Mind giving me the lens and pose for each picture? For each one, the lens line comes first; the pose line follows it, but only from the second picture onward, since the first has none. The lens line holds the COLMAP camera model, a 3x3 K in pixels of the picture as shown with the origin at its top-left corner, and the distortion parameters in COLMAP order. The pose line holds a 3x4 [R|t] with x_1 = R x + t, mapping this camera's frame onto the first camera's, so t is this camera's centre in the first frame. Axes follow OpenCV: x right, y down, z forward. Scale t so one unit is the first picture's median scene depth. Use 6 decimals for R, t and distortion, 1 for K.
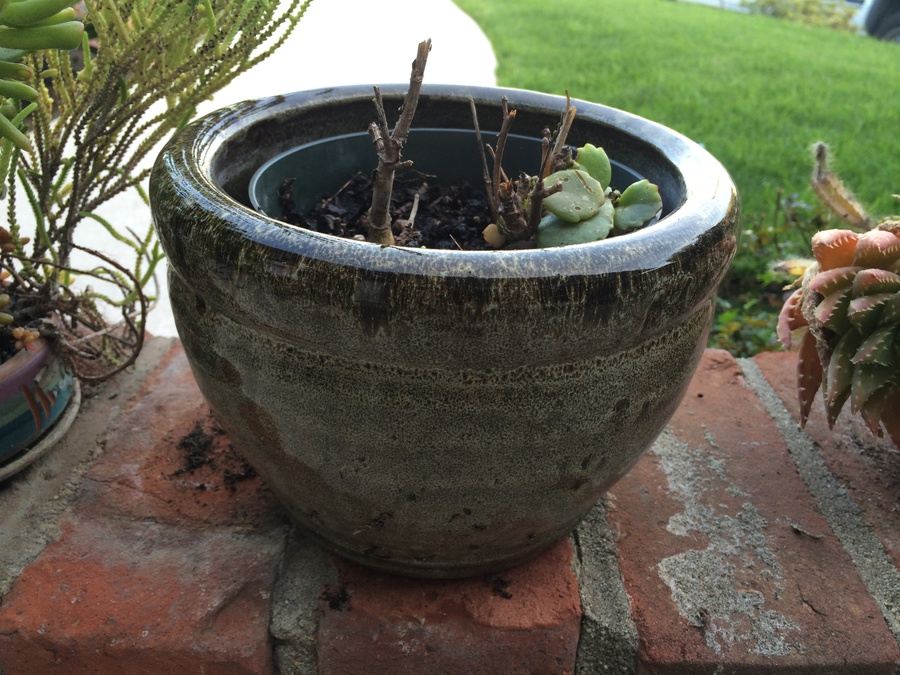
lens RADIAL K [[798.3, 0, 452.2], [0, 798.3, 333.6], [0, 0, 1]] dist [0.081263, -0.134286]
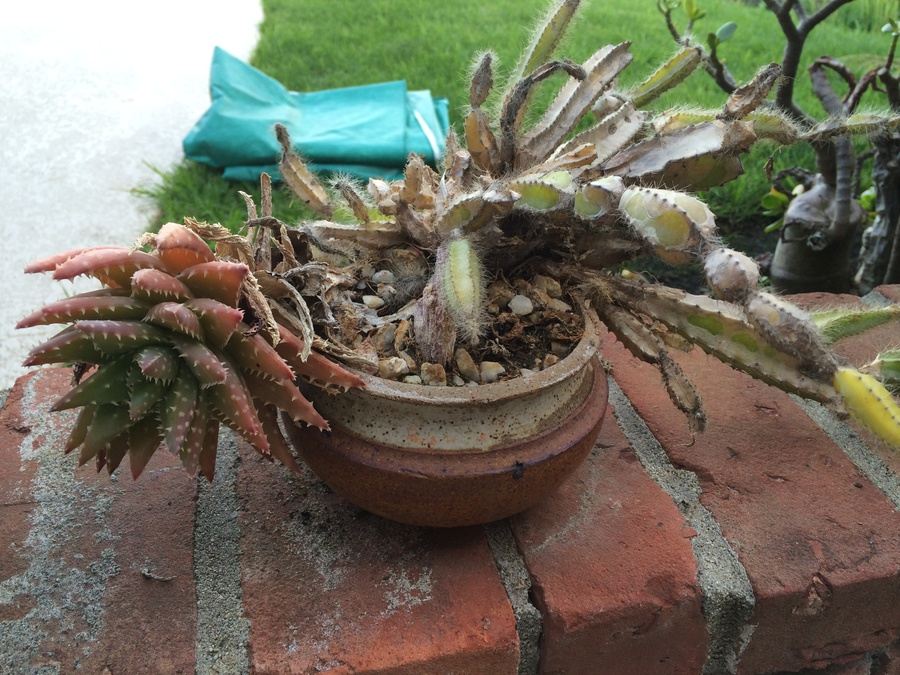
lens RADIAL K [[798.3, 0, 452.2], [0, 798.3, 333.6], [0, 0, 1]] dist [0.081263, -0.134286]
pose [[0.975998, -0.105564, 0.190482, 0.128819], [0.095210, 0.993478, 0.062739, -0.010074], [-0.195862, -0.043097, 0.979684, 0.012717]]
